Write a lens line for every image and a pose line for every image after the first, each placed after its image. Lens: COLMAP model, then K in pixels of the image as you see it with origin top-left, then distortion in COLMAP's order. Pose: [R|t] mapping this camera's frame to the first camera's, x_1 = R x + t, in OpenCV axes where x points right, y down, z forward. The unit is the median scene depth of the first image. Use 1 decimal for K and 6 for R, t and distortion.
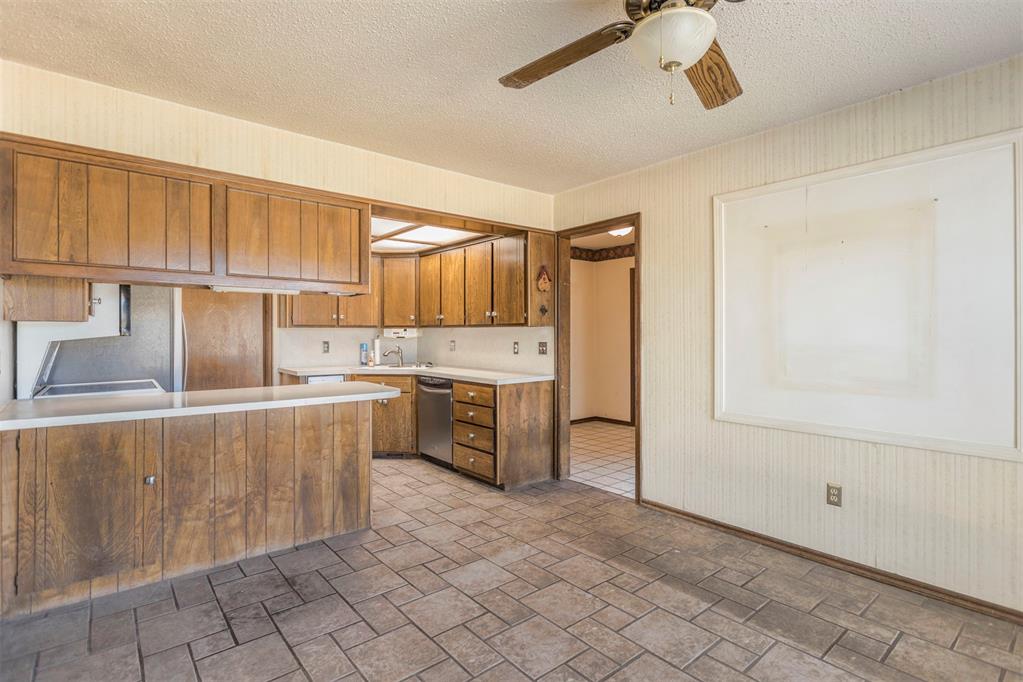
lens RADIAL K [[503.0, 0, 513.3], [0, 503.0, 333.1], [0, 0, 1]] dist [-0.005822, 0.000382]
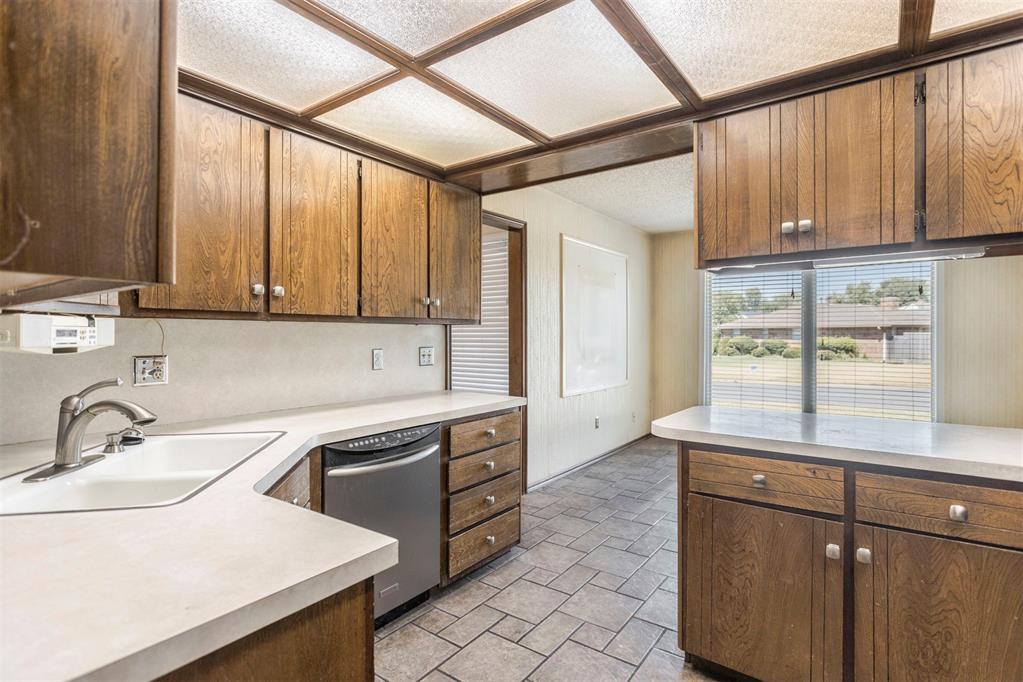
lens RADIAL K [[503.0, 0, 513.3], [0, 503.0, 333.1], [0, 0, 1]] dist [-0.005822, 0.000382]
pose [[-0.241645, 0.004880, 0.970353, -0.866521], [-0.001141, 0.999985, -0.005313, 0.003060], [-0.970364, -0.002391, -0.241636, 1.403029]]
